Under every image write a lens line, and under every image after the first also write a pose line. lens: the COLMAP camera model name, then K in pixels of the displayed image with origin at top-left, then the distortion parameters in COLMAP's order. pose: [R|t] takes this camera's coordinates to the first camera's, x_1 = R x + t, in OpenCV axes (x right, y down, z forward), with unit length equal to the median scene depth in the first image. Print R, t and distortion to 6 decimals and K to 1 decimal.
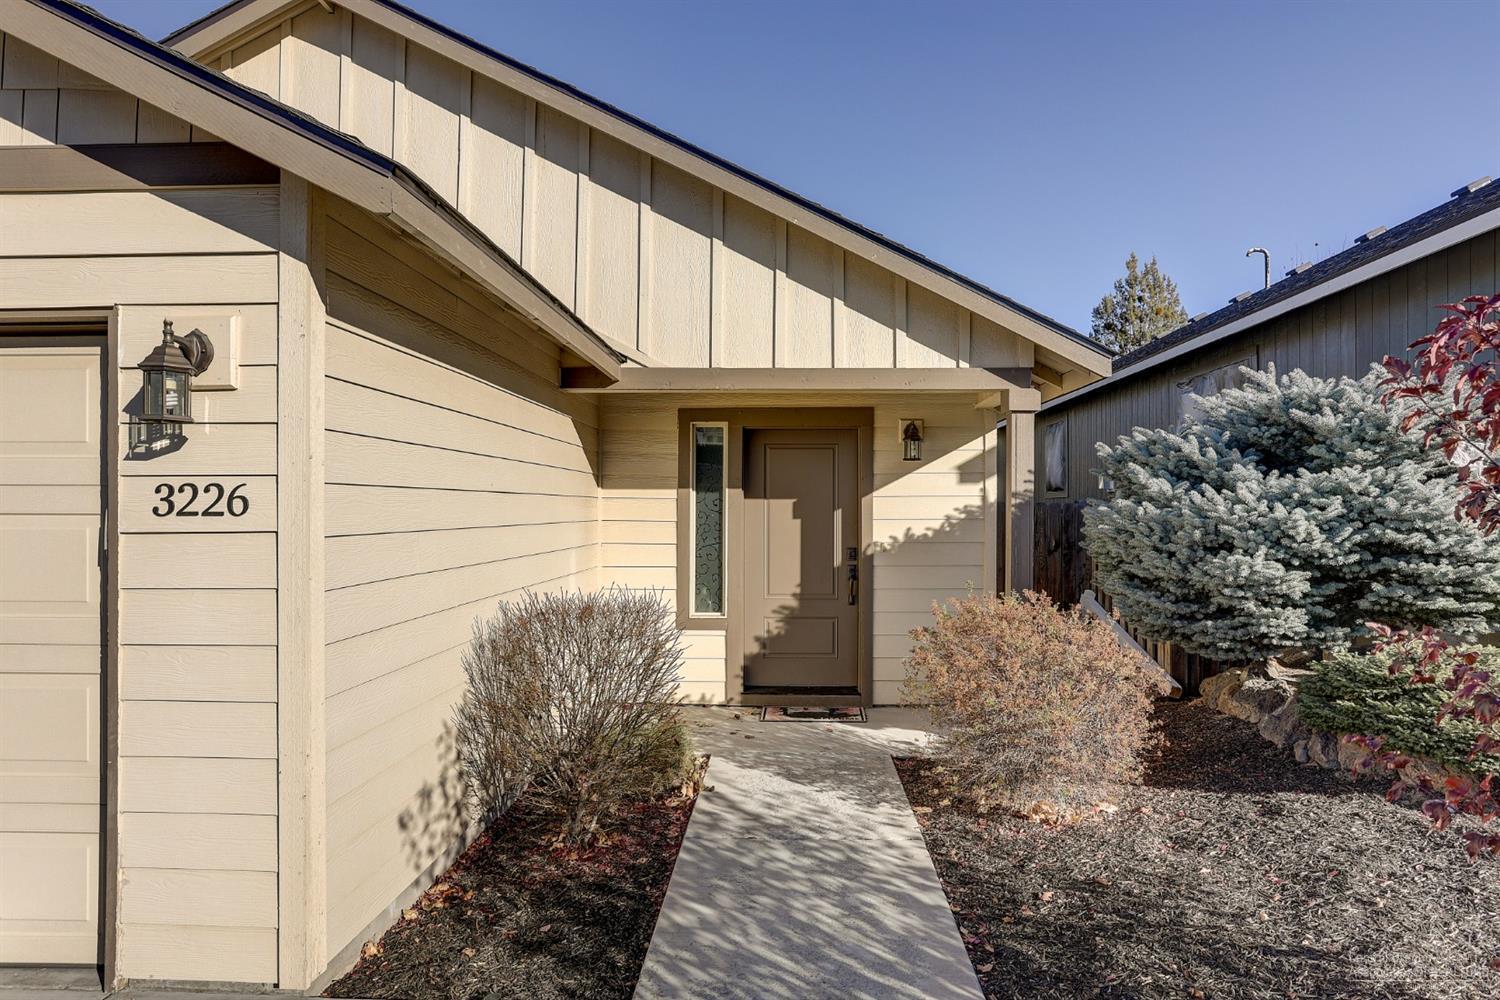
lens RADIAL K [[892.7, 0, 759.1], [0, 892.7, 505.6], [0, 0, 1]] dist [-0.077937, 0.059512]
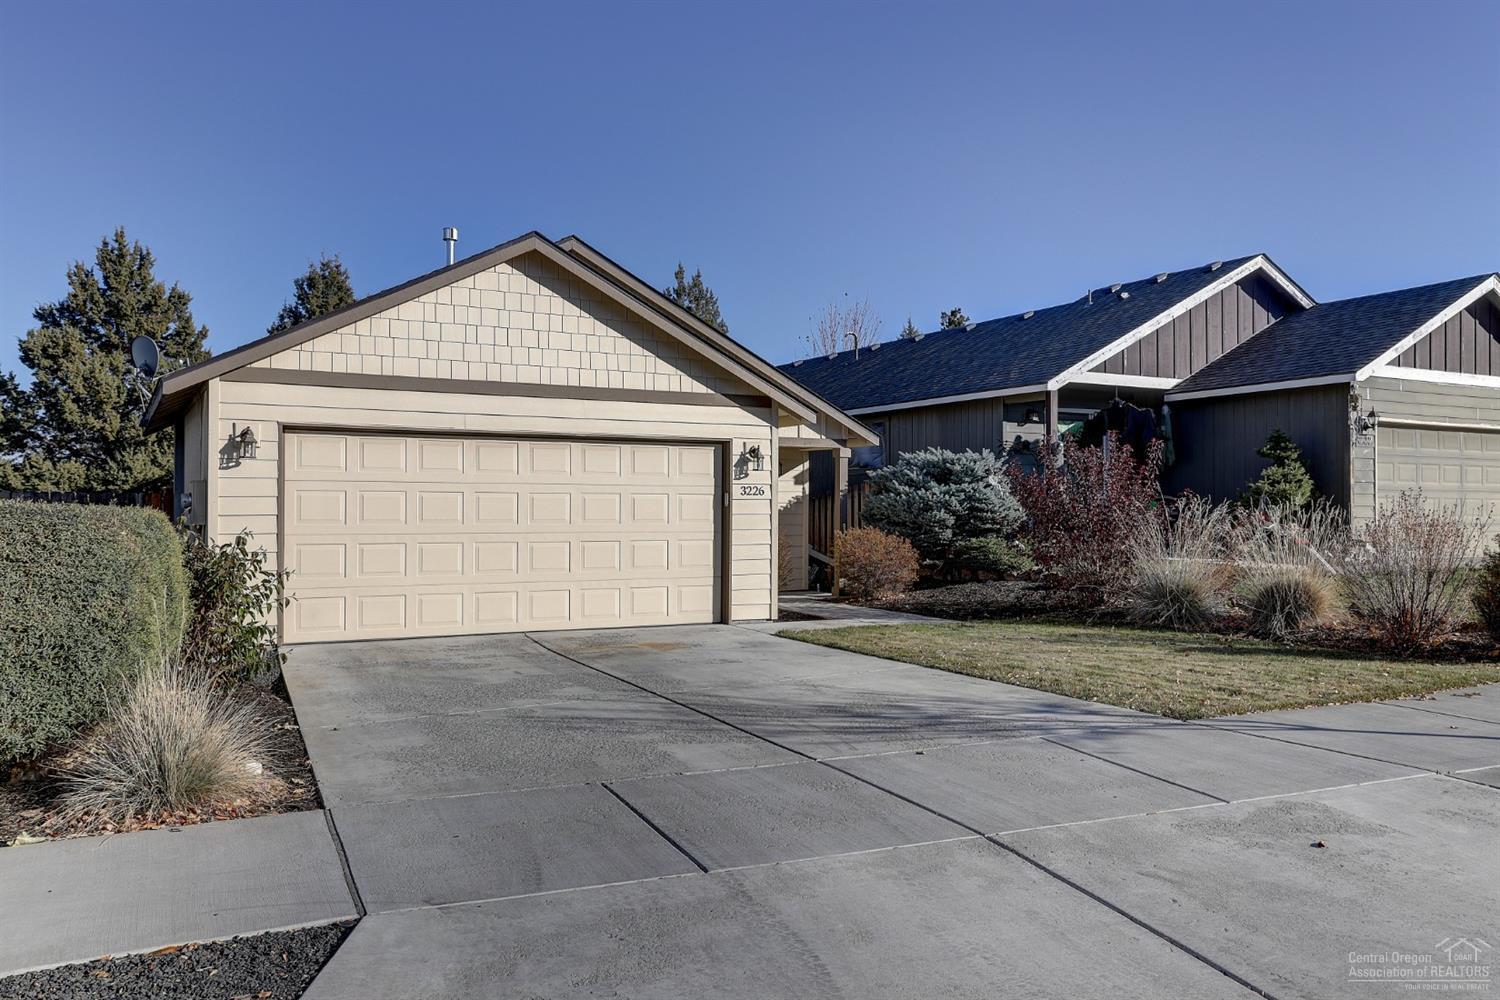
lens RADIAL K [[1007.2, 0, 750.0], [0, 1007.2, 500.0], [0, 0, 1]] dist [0.000009, -0.000034]
pose [[0.868630, 0.004967, 0.495436, -1.693634], [-0.004258, 0.999988, -0.002560, 0.026669], [-0.495442, 0.000114, 0.868641, -1.670941]]
